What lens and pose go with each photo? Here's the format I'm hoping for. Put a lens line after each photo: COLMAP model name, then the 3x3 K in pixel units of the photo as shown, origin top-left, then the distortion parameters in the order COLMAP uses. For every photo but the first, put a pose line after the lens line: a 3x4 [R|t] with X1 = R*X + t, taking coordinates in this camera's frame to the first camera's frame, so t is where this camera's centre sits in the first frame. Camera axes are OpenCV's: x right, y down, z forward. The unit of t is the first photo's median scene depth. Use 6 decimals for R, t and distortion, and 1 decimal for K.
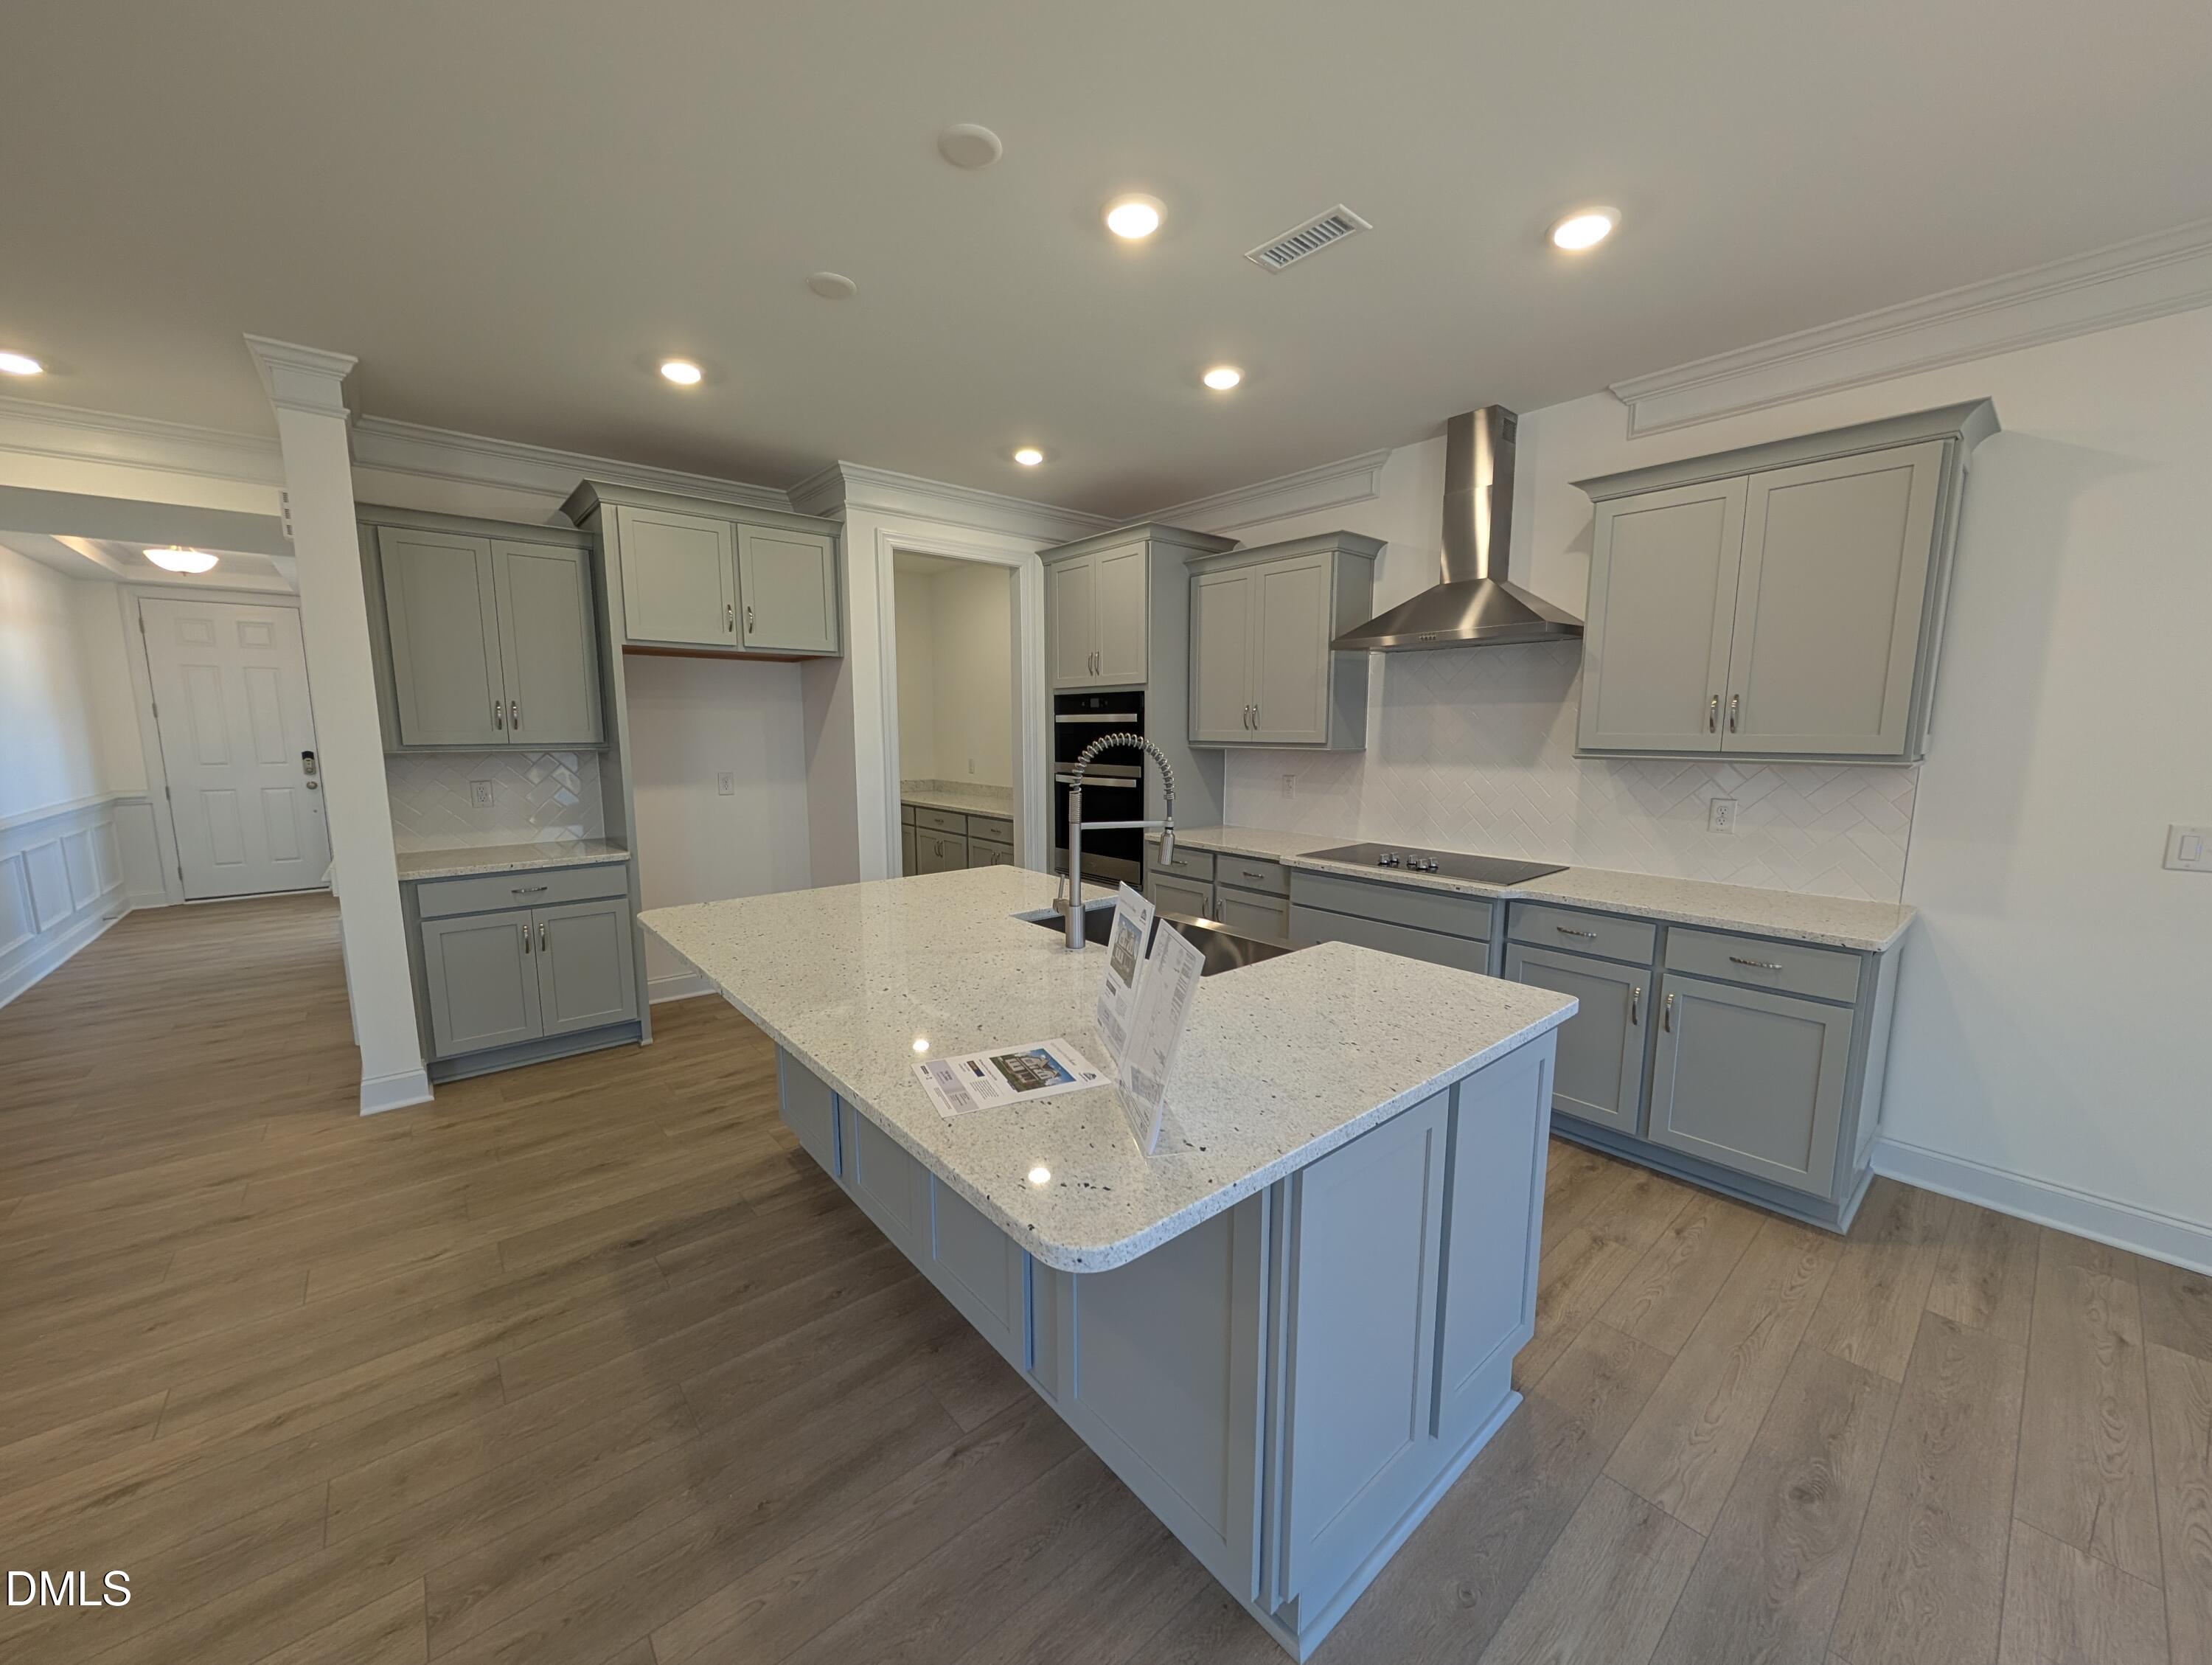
lens RADIAL K [[831.8, 0, 1115.3], [0, 831.8, 848.7], [0, 0, 1]] dist [-0.001194, 0.000169]
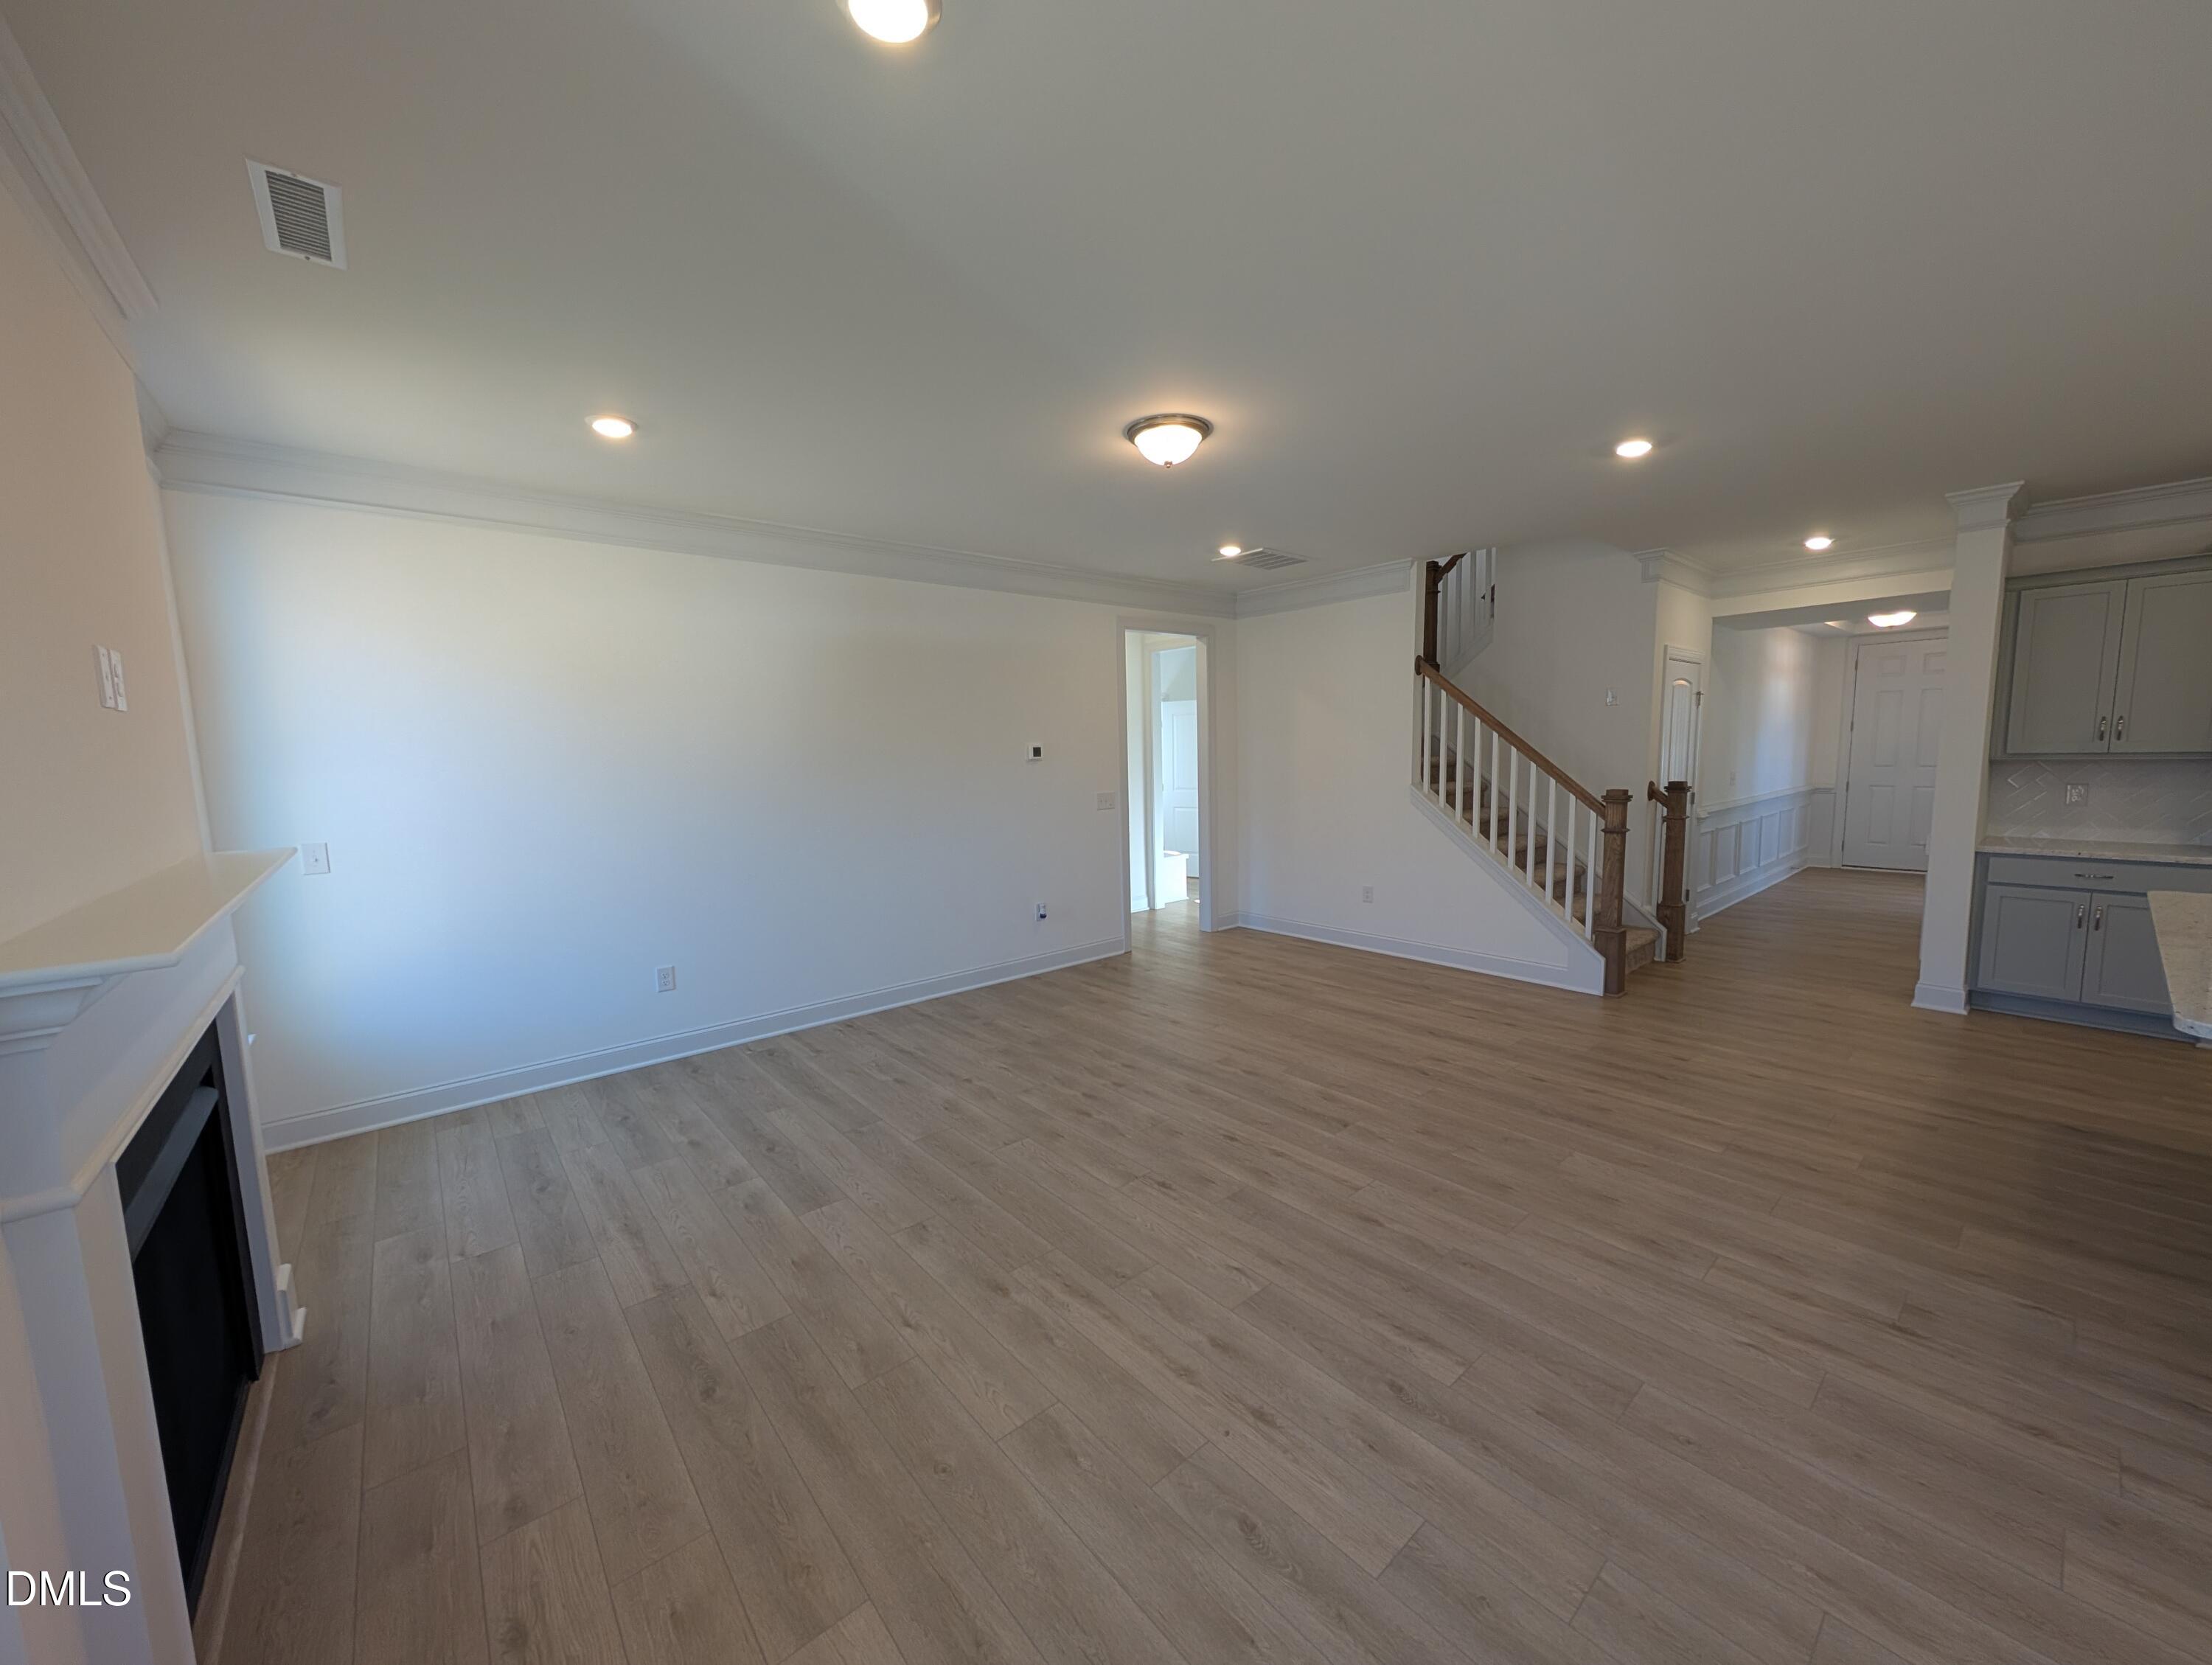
lens RADIAL K [[831.8, 0, 1109.5], [0, 831.8, 835.8], [0, 0, 1]] dist [-0.001194, 0.000169]
pose [[-0.008930, 0.101453, -0.994800, 0.497131], [-0.121849, 0.987316, 0.101784, 0.045426], [0.992508, 0.122124, 0.003546, -0.415815]]
